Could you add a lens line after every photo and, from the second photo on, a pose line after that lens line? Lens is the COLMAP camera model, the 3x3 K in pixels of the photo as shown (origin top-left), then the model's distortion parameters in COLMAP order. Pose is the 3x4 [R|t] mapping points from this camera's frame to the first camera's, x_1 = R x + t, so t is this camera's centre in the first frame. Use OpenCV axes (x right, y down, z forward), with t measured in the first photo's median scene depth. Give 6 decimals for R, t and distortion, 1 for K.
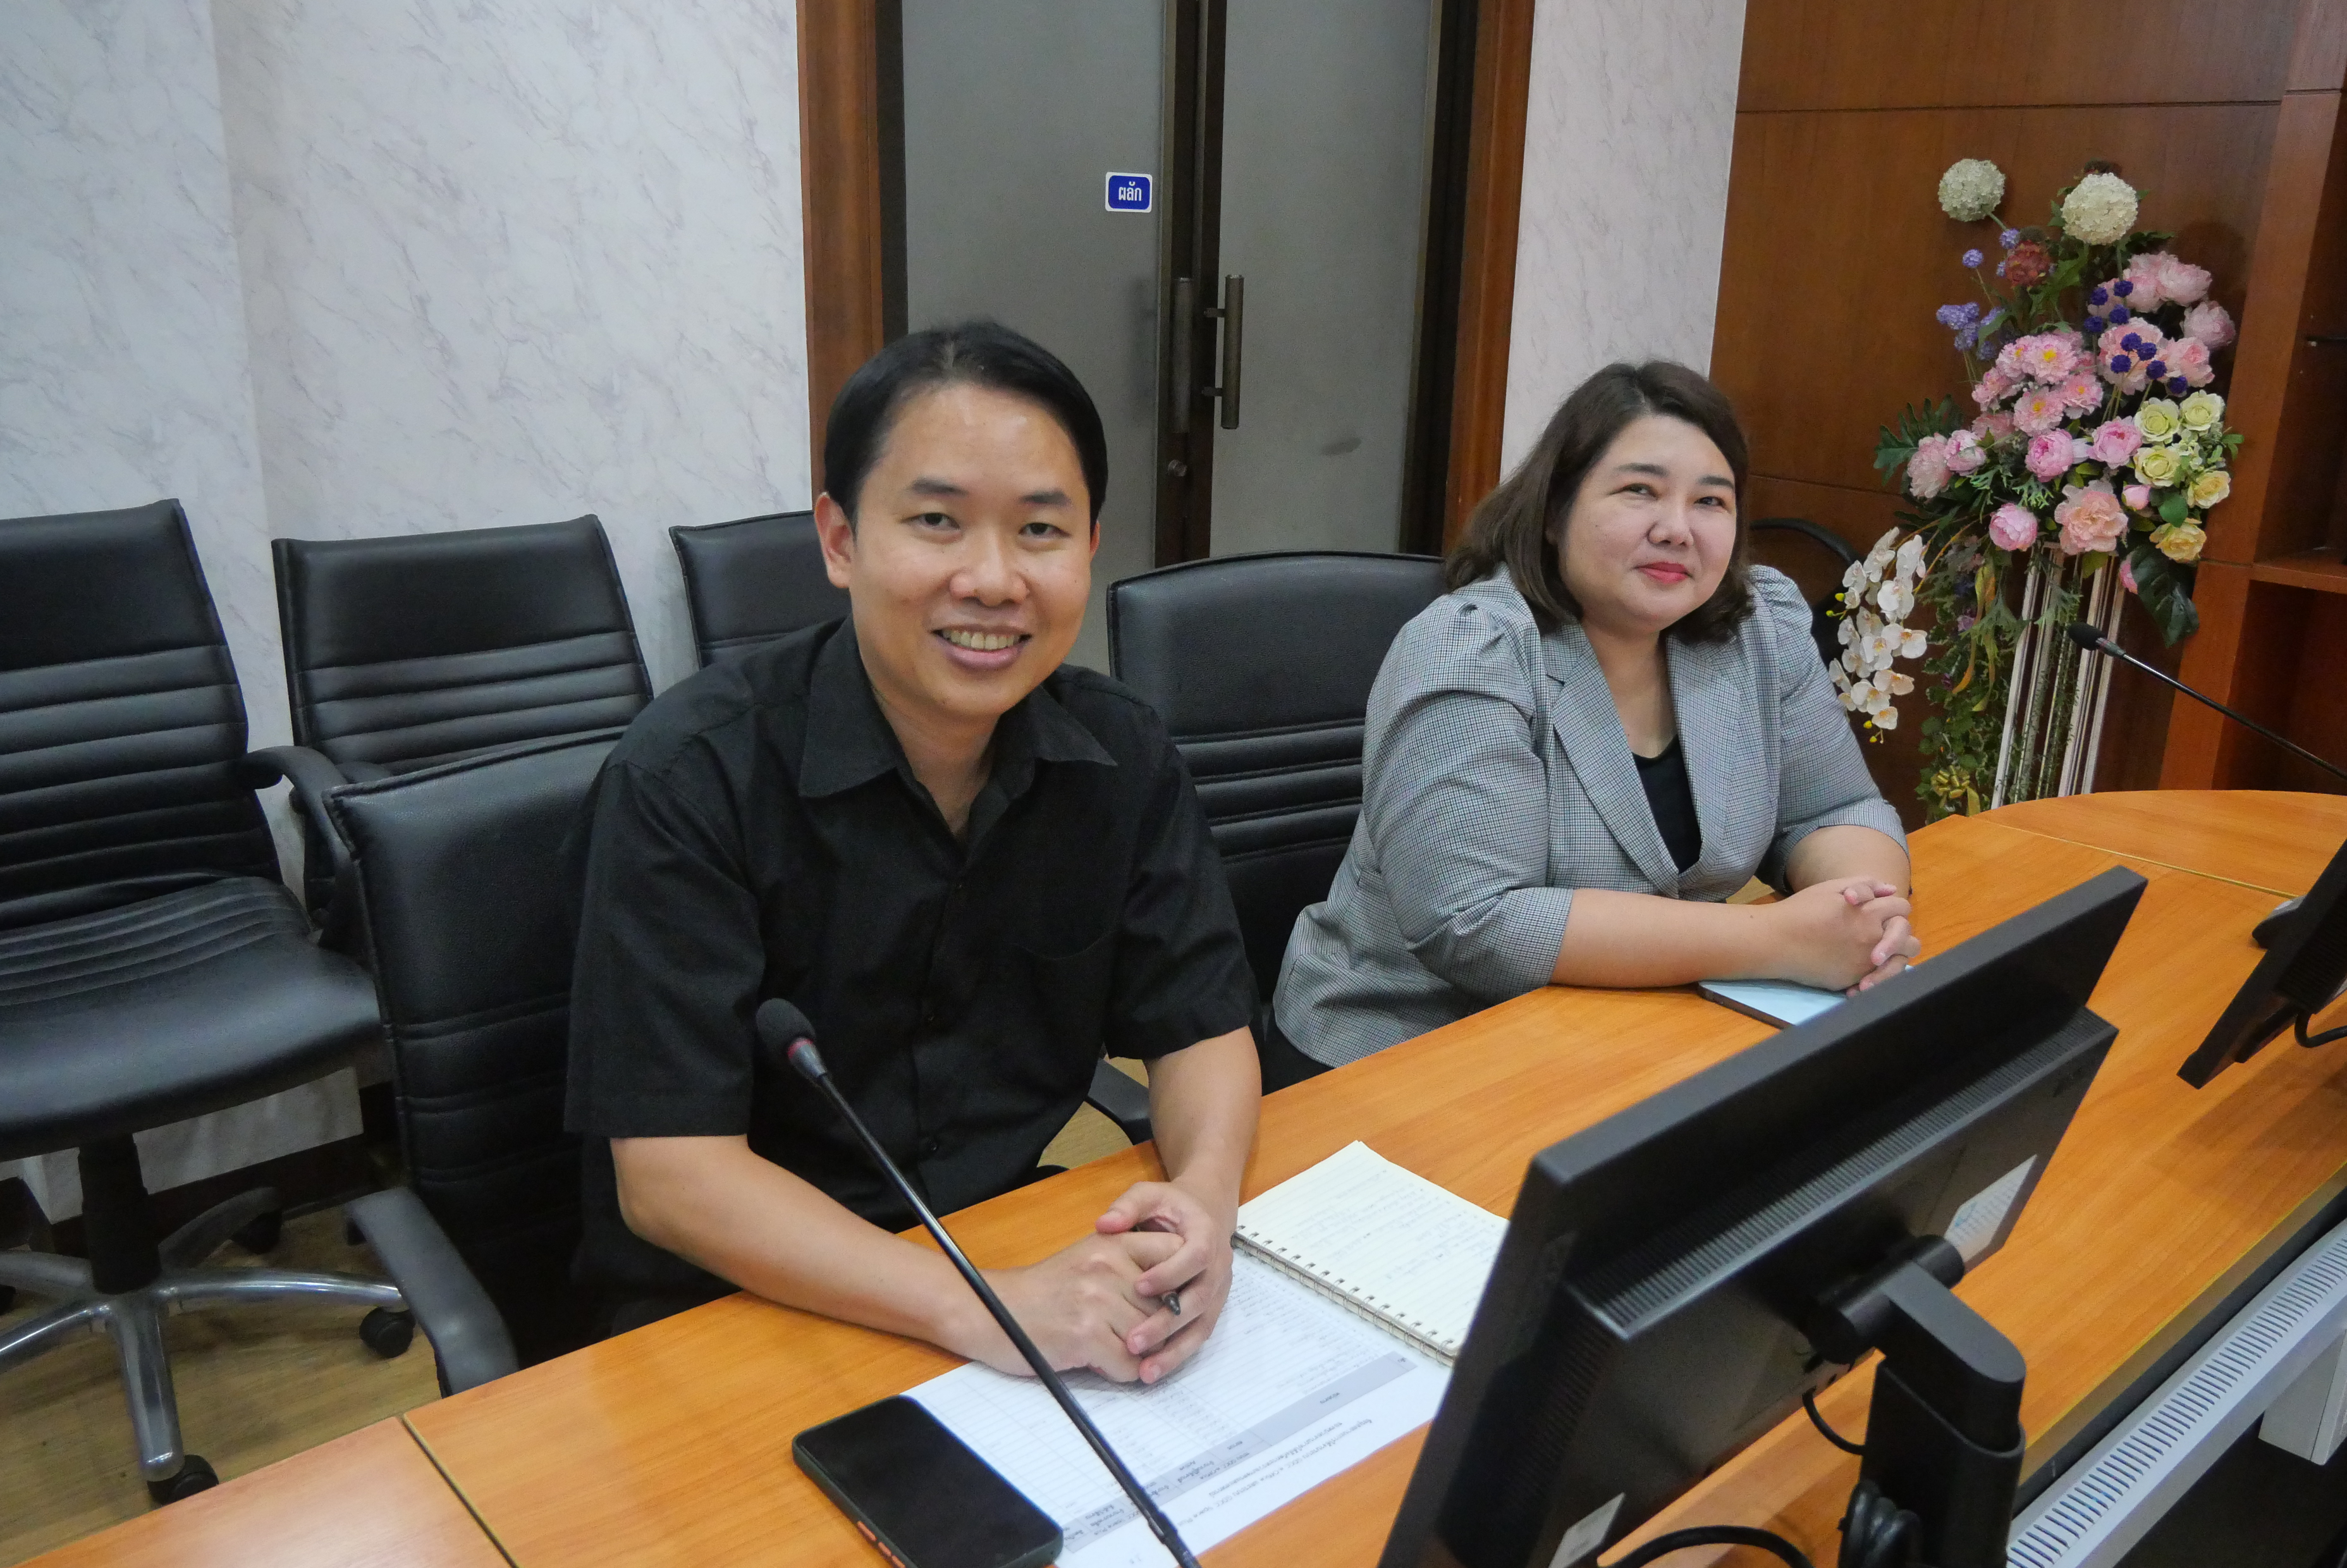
lens RADIAL K [[1847.0, 0, 1158.7], [0, 1847.0, 782.6], [0, 0, 1]] dist [-0.035696, 0.014993]
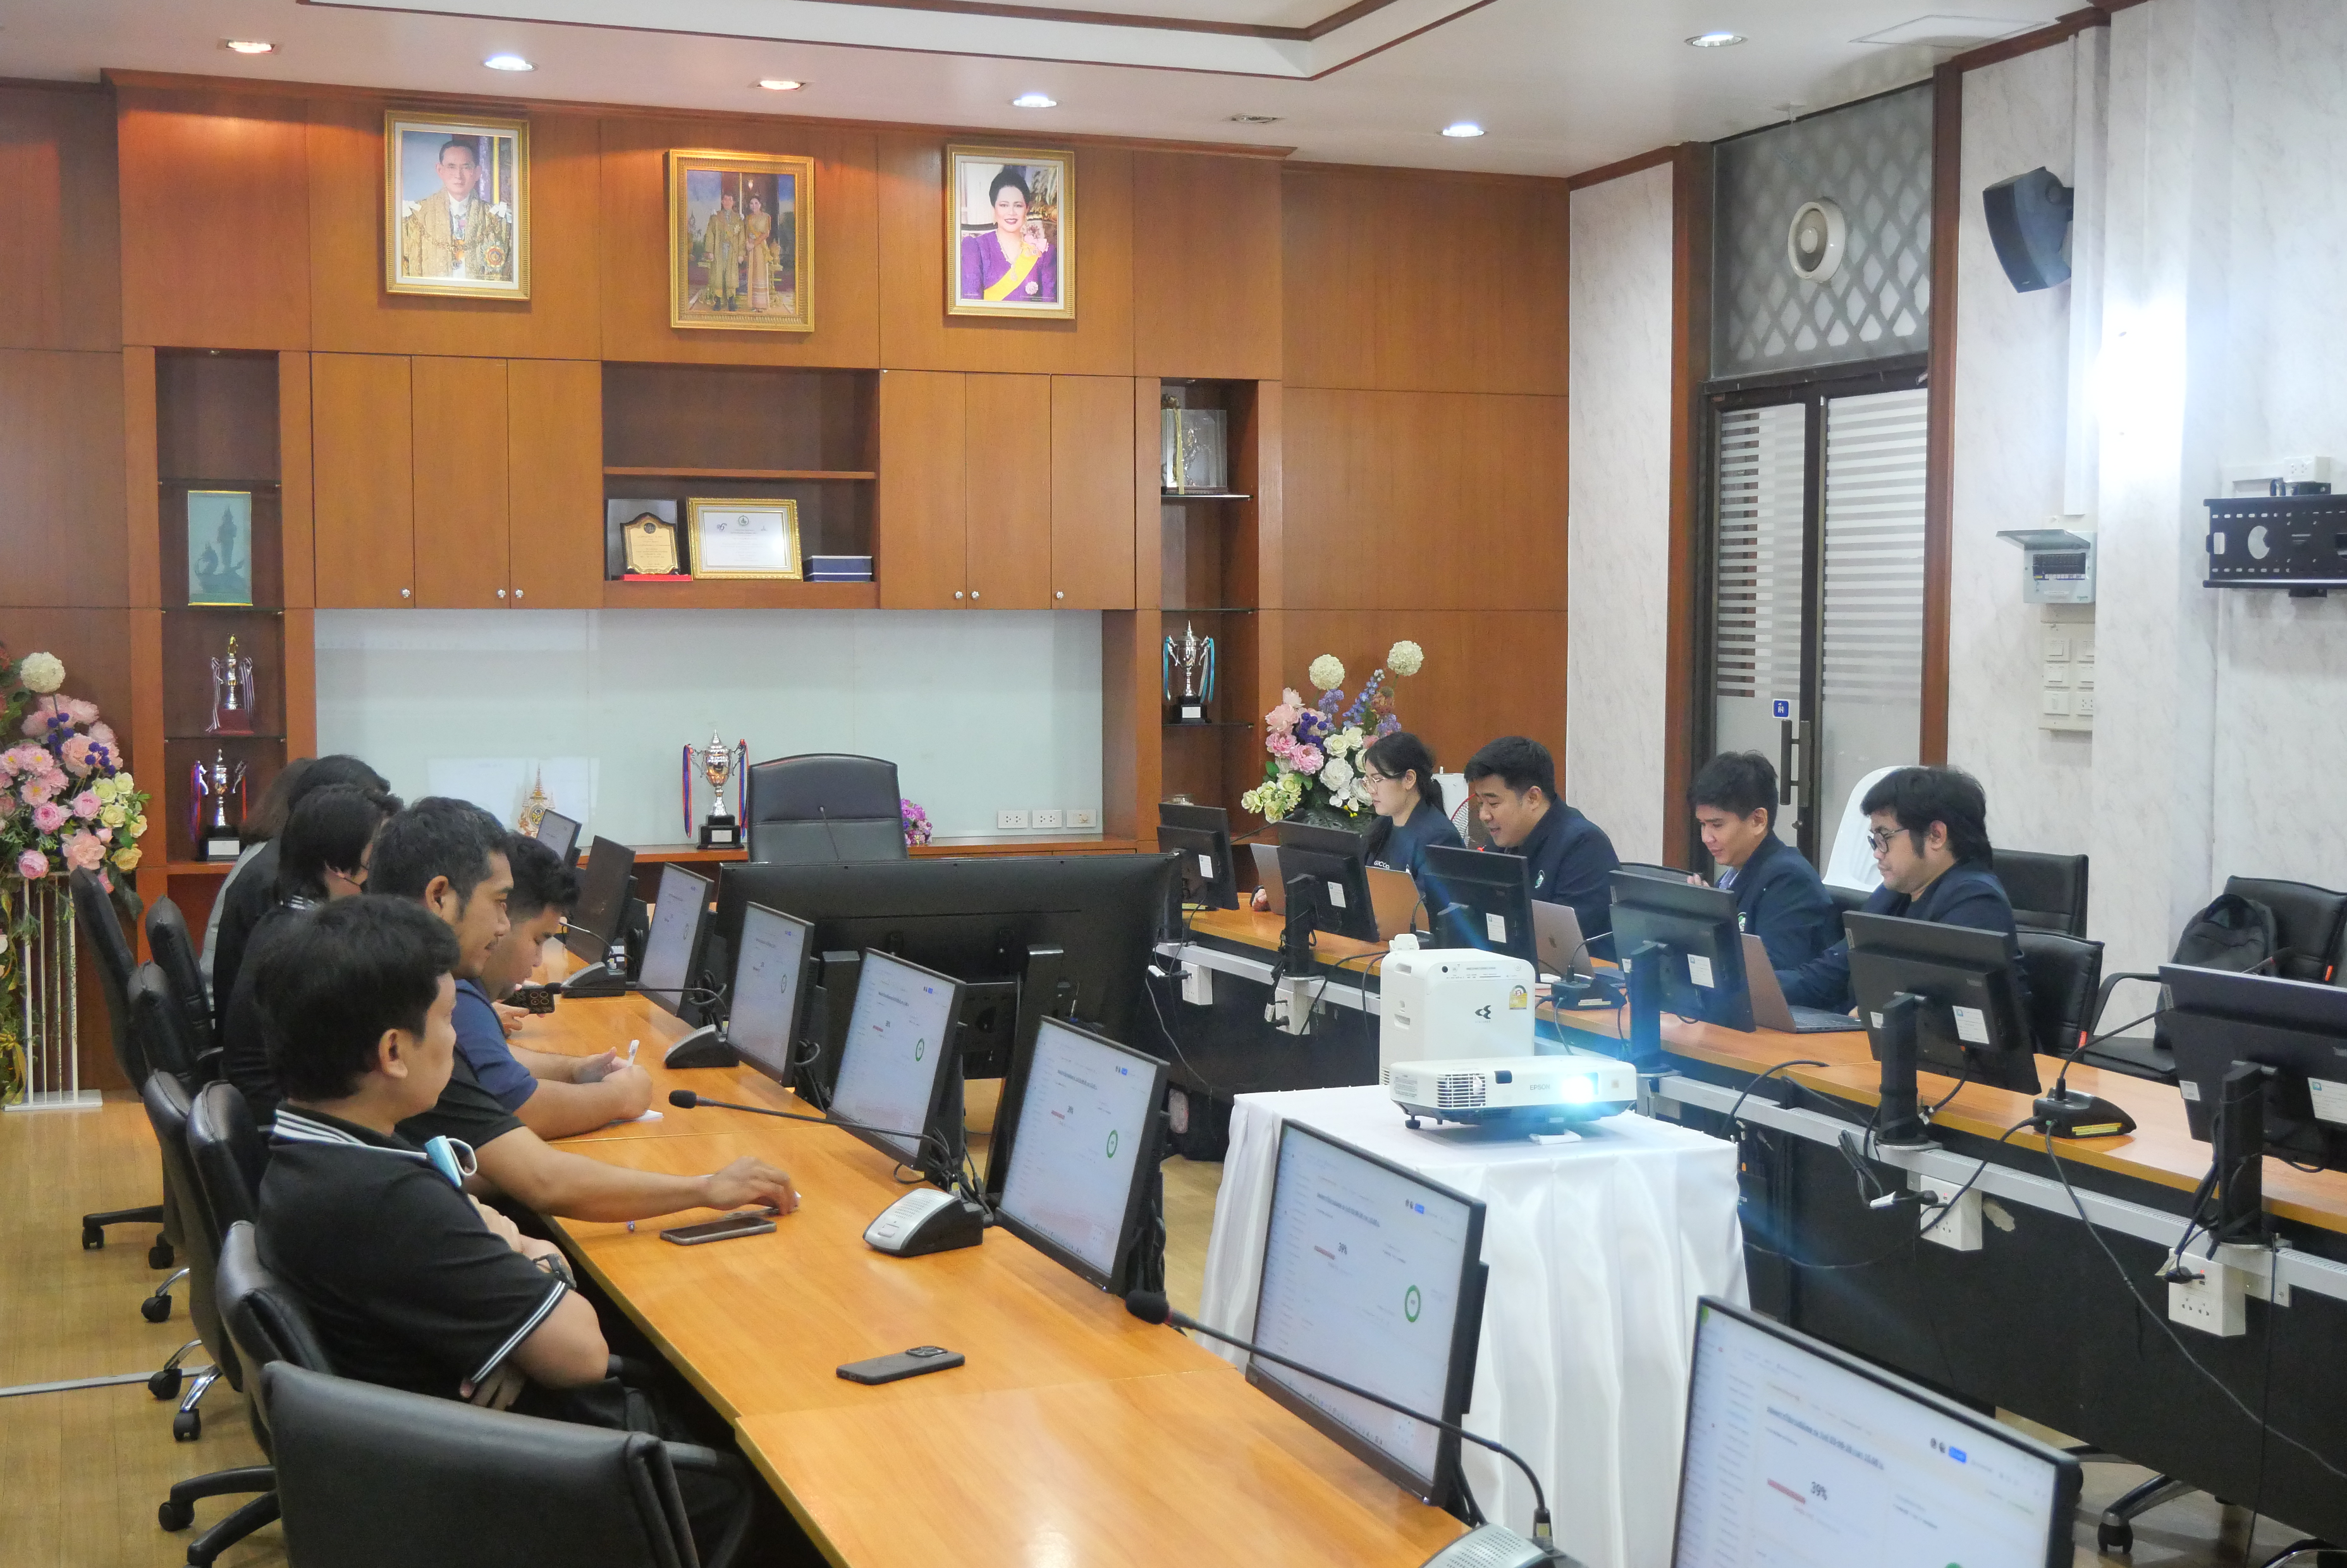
lens RADIAL K [[2734.1, 0, 1157.9], [0, 2734.1, 785.7], [0, 0, 1]] dist [-0.019731, 0.000000]
pose [[0.356191, -0.075743, 0.931338, -1.449445], [0.281851, 0.958995, -0.029801, 0.147978], [-0.890892, 0.273113, 0.362934, -0.787392]]
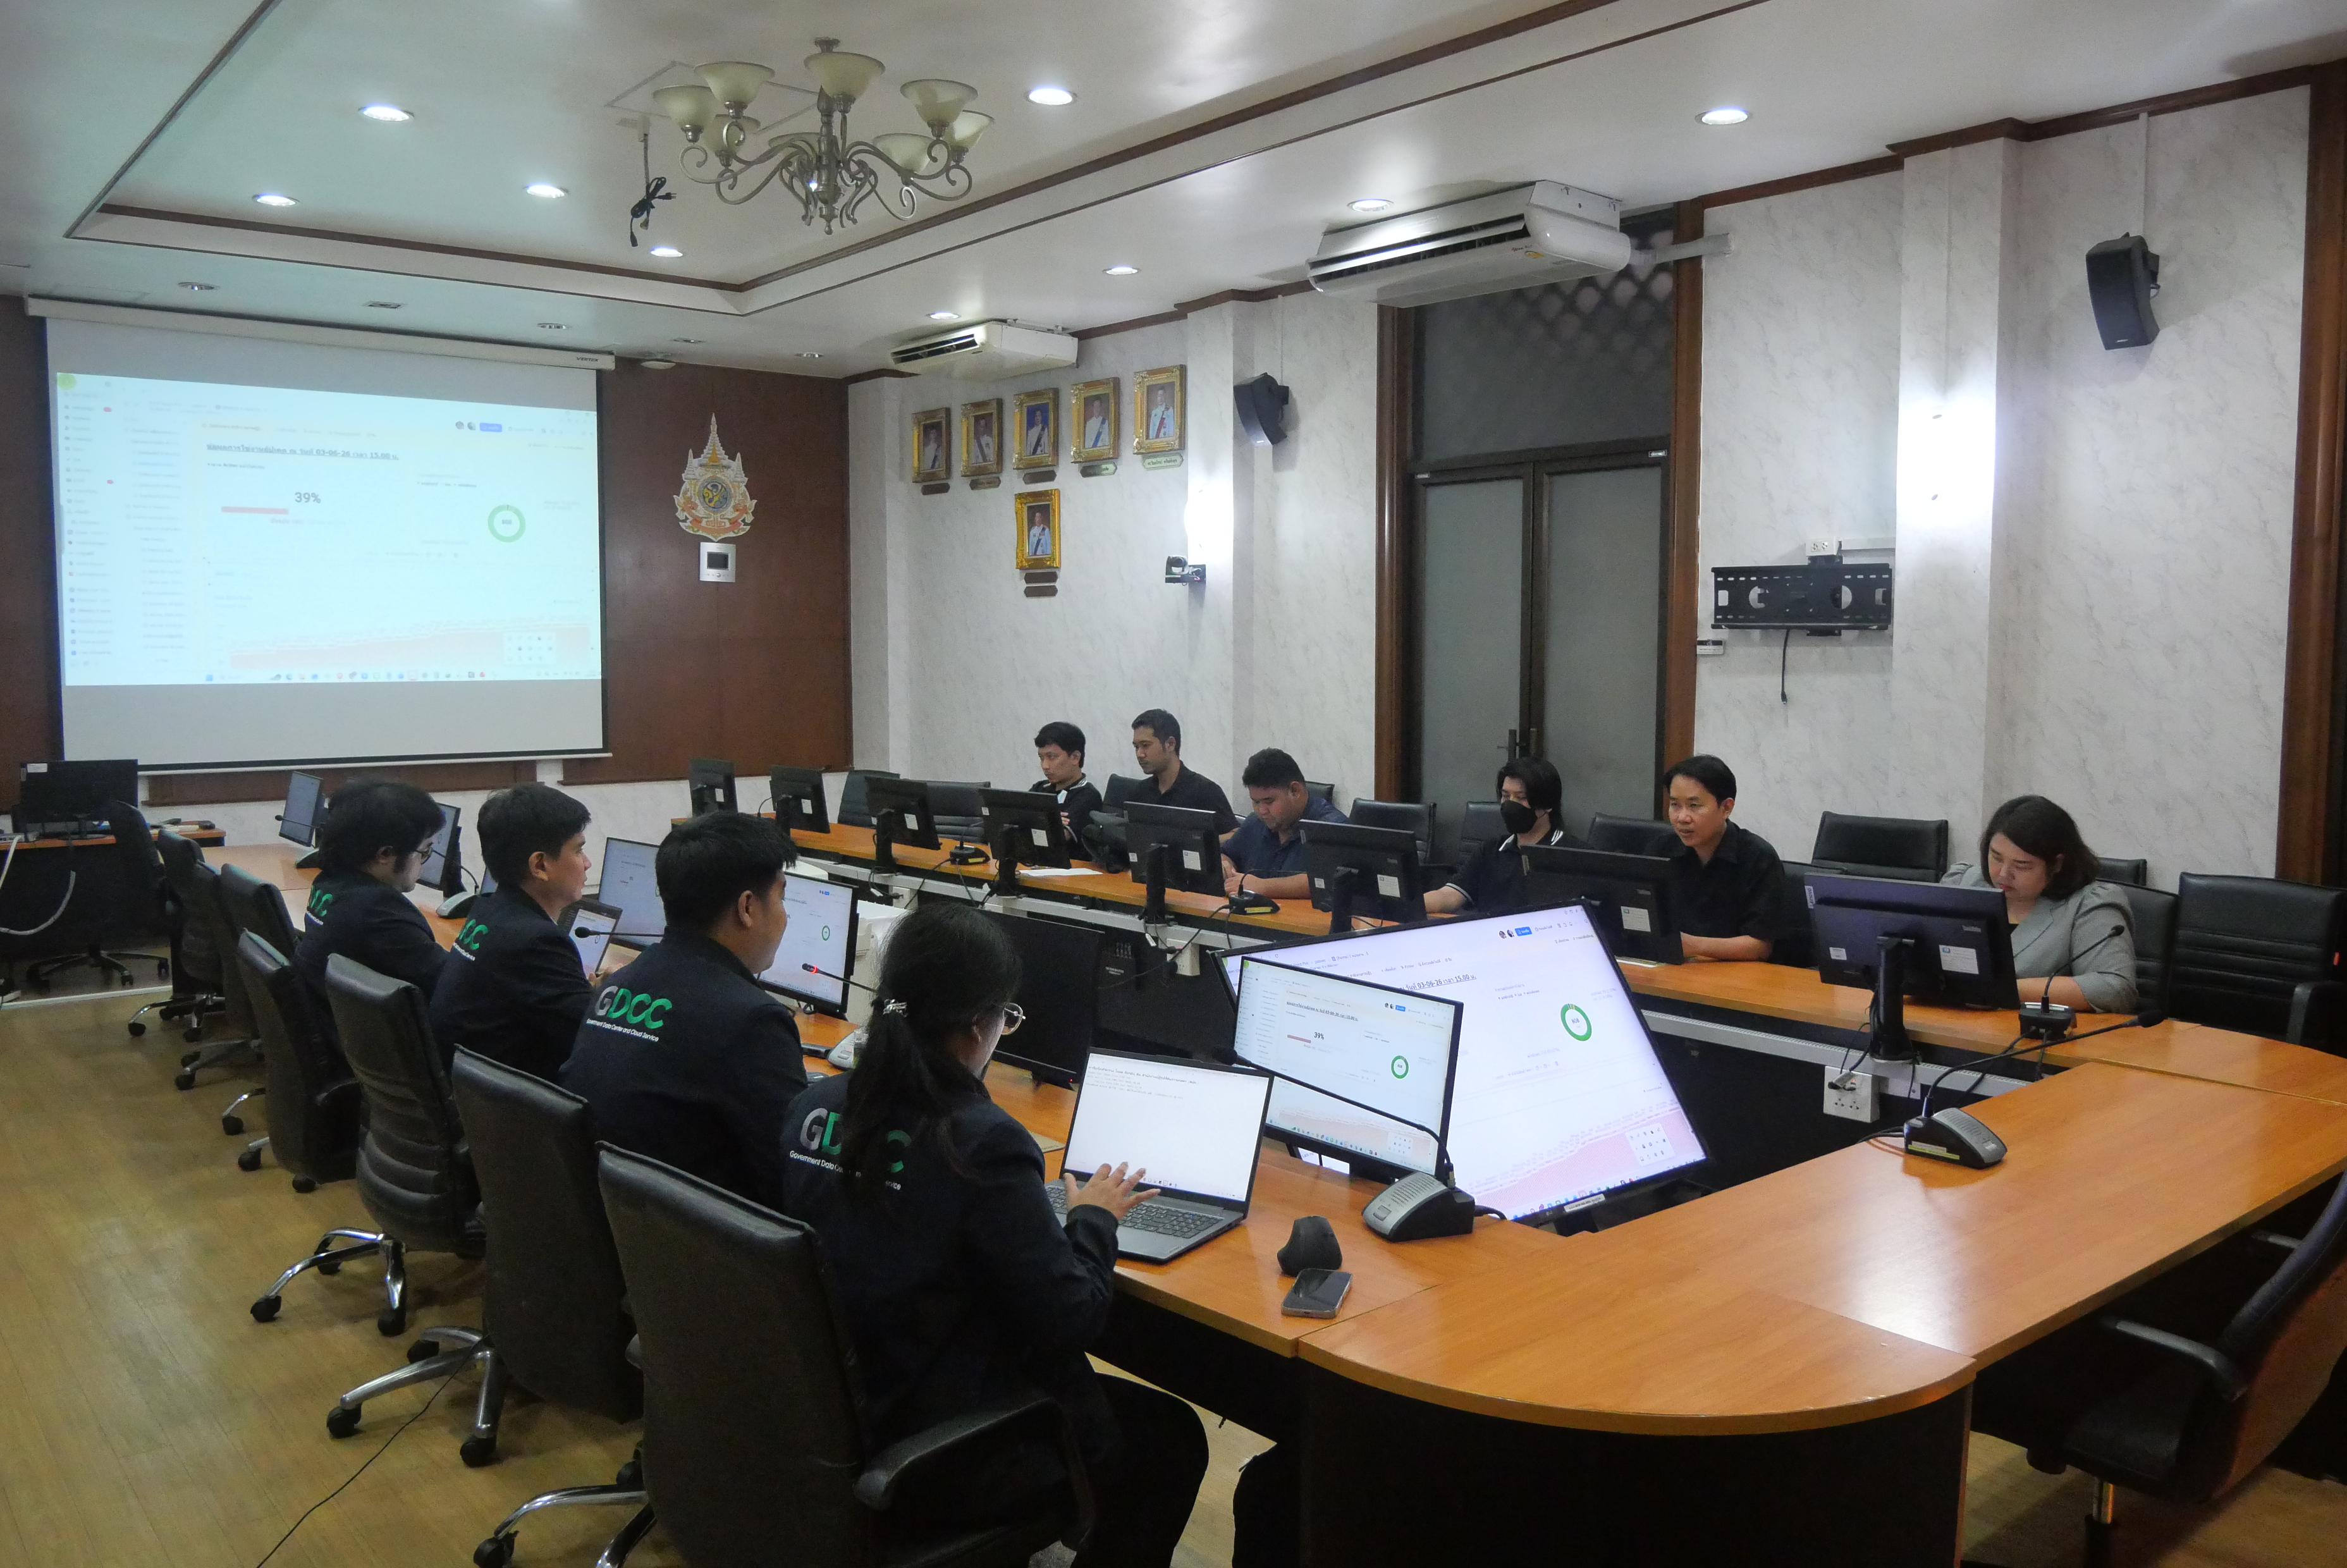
lens RADIAL K [[1847.0, 0, 1167.4], [0, 1847.0, 773.4], [0, 0, 1]] dist [-0.035696, 0.014993]
pose [[-0.033380, 0.048185, -0.998281, 1.484341], [-0.298021, 0.952917, 0.055961, -0.013841], [0.953975, 0.299377, -0.017448, -0.080956]]
